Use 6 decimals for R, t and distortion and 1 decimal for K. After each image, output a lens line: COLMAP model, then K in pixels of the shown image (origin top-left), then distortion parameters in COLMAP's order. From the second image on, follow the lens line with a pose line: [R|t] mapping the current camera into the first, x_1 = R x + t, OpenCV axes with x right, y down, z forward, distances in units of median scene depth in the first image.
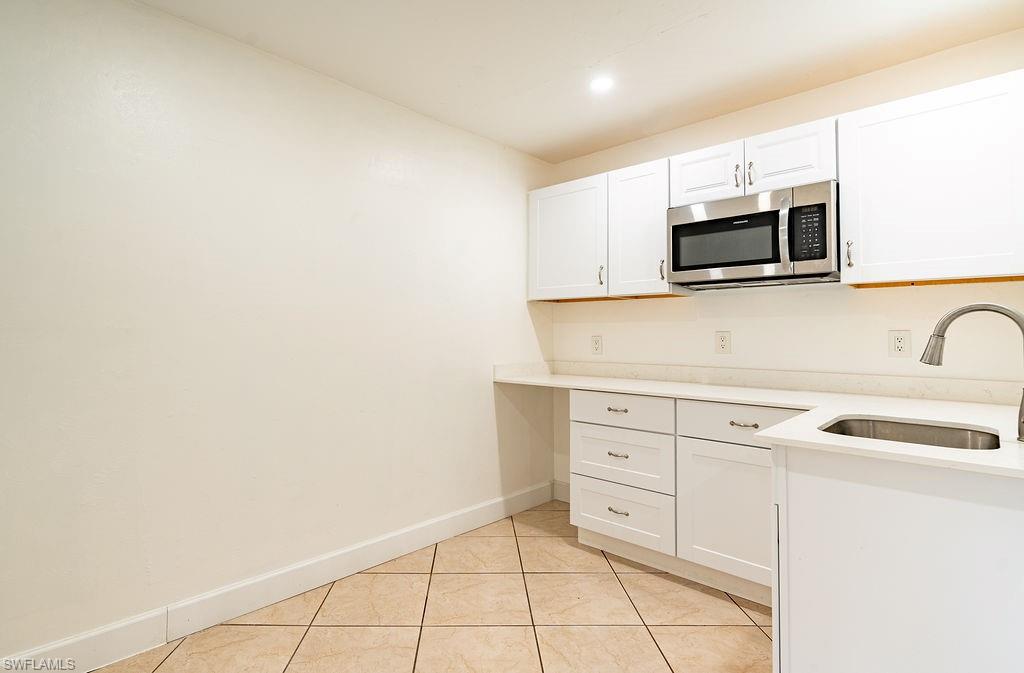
lens RADIAL K [[509.4, 0, 513.2], [0, 509.4, 330.4], [0, 0, 1]] dist [-0.004800, 0.000318]
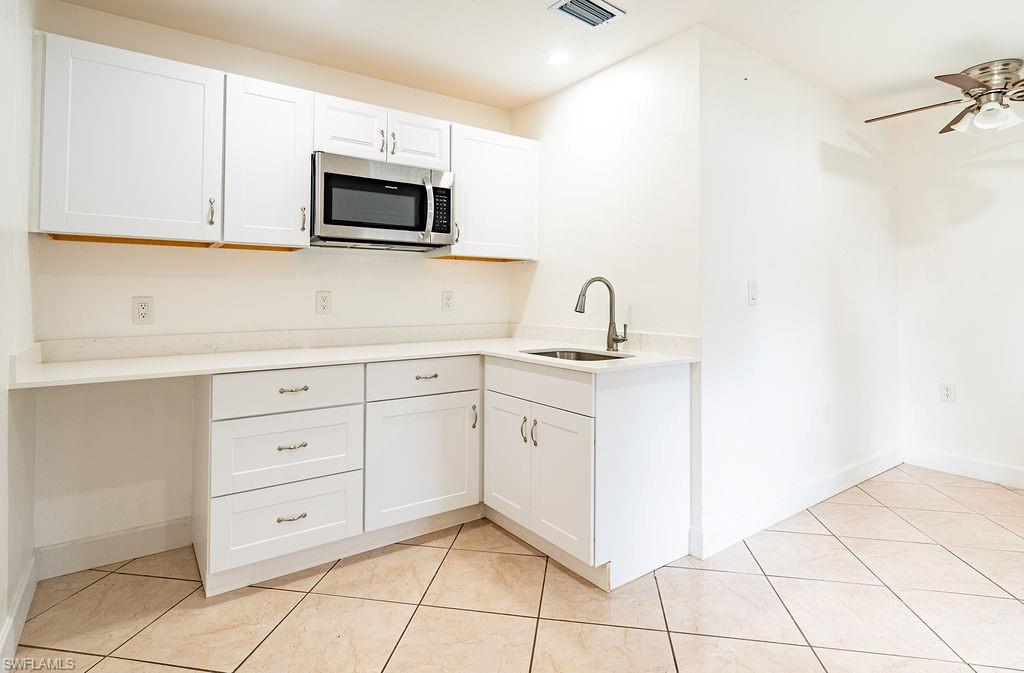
lens RADIAL K [[509.4, 0, 472.3], [0, 509.4, 295.8], [0, 0, 1]] dist [-0.004800, 0.000318]
pose [[0.240147, -0.000958, 0.970736, -0.495730], [-0.007224, 0.999970, 0.002774, 0.006250], [-0.970710, -0.007678, 0.240133, 0.542660]]
